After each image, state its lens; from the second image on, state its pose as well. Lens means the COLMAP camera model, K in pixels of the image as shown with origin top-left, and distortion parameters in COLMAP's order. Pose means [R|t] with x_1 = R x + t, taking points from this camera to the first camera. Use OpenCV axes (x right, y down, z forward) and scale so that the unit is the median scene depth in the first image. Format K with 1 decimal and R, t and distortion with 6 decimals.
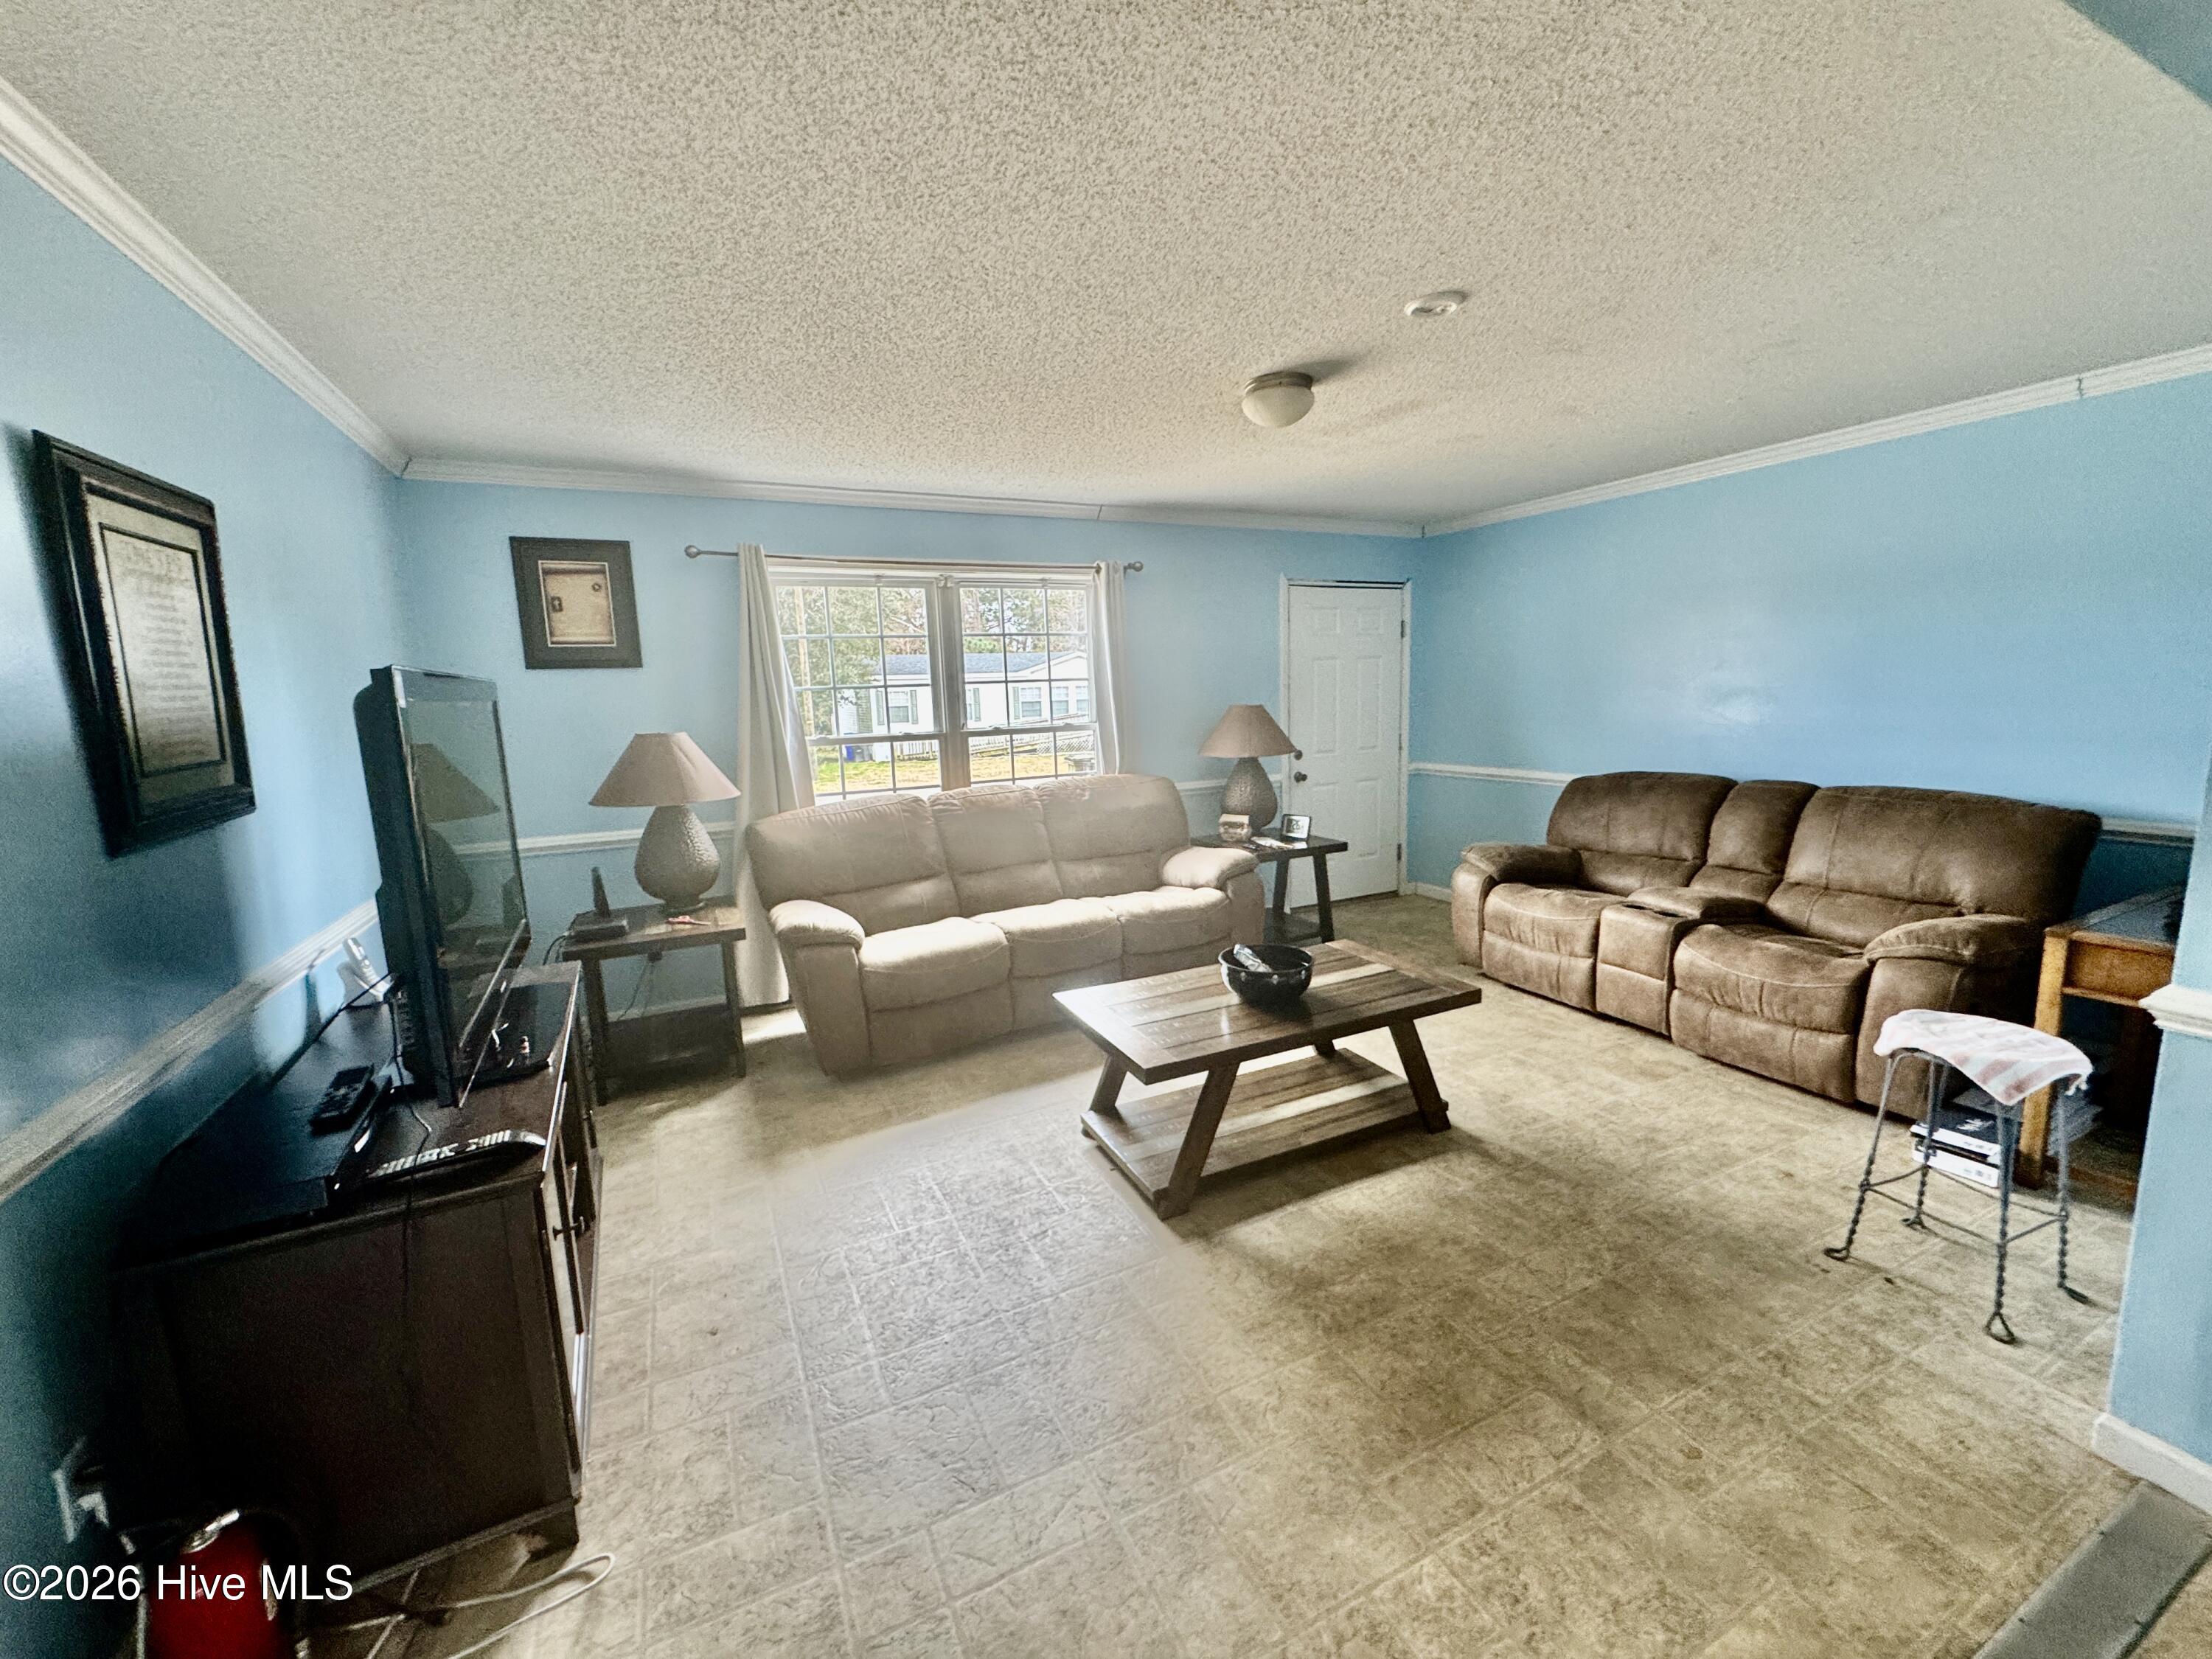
lens RADIAL K [[894.1, 0, 1106.0], [0, 894.1, 829.5], [0, 0, 1]] dist [-0.000290, -0.000012]
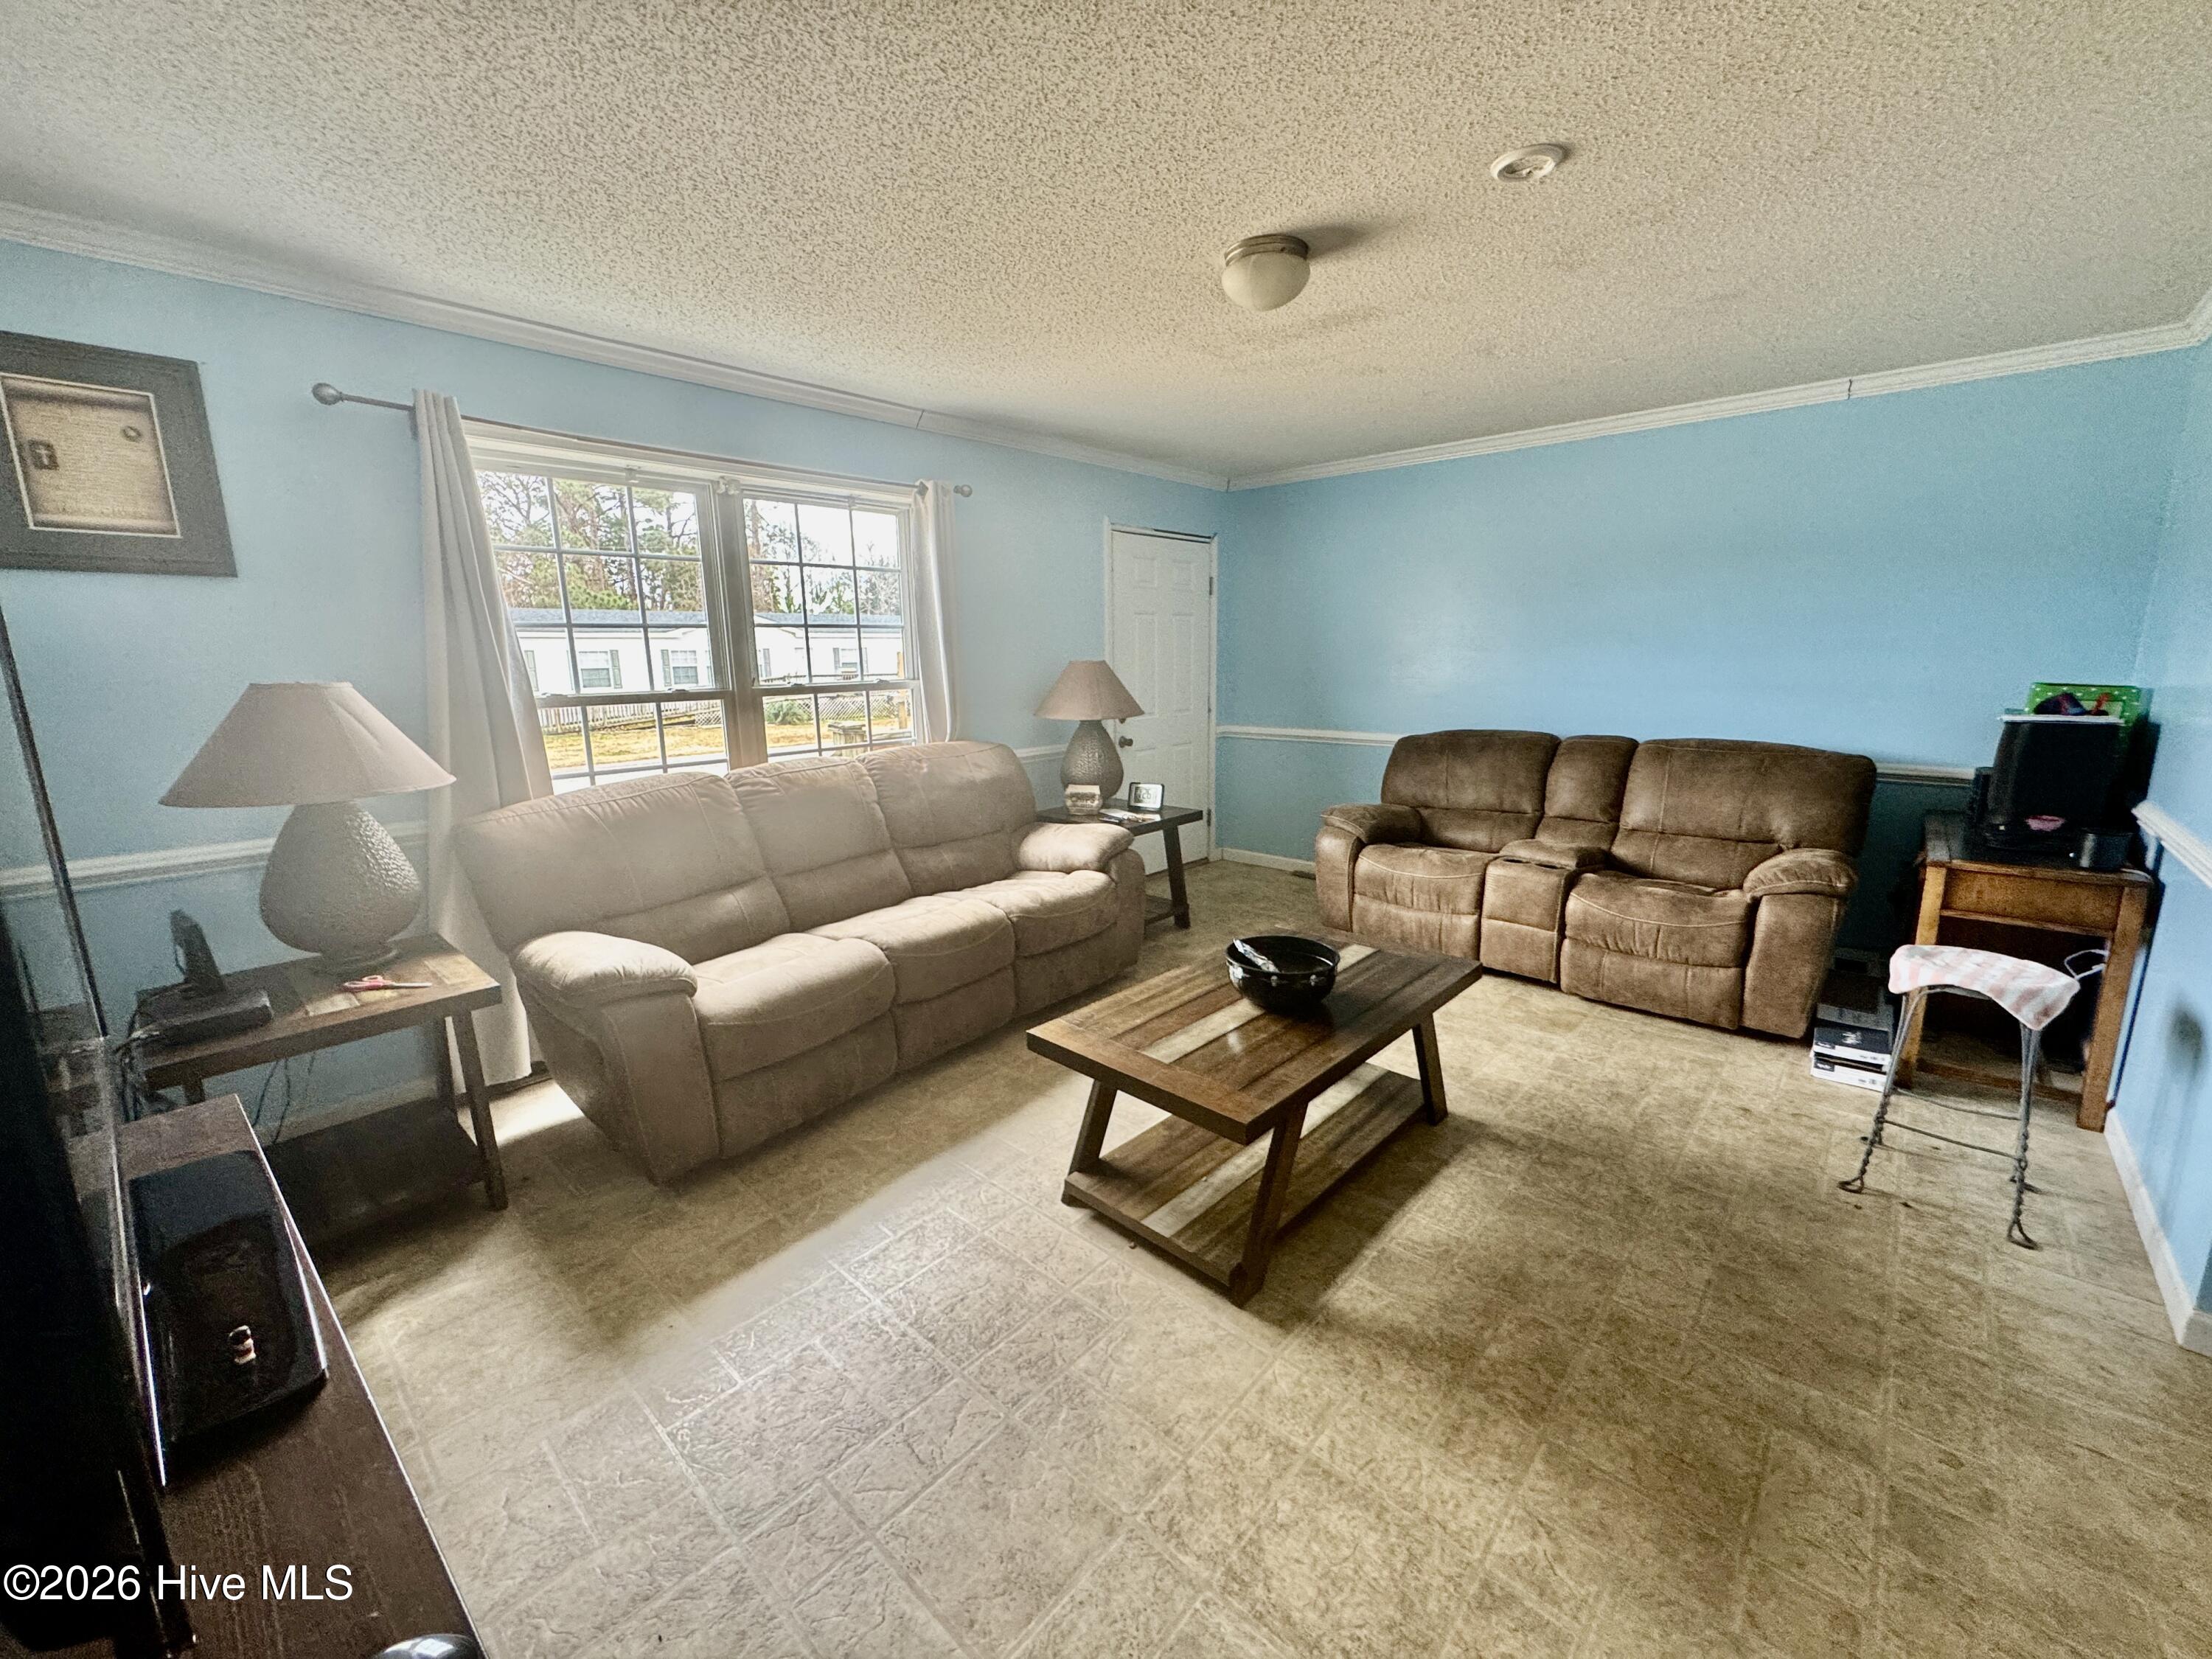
lens RADIAL K [[888.0, 0, 1106.0], [0, 888.0, 829.5], [0, 0, 1]] dist [-0.000784, 0.000038]
pose [[0.929612, -0.053178, 0.364683, -0.213602], [0.041042, 0.998318, 0.040955, -0.010383], [-0.366248, -0.023105, 0.930230, 0.231818]]
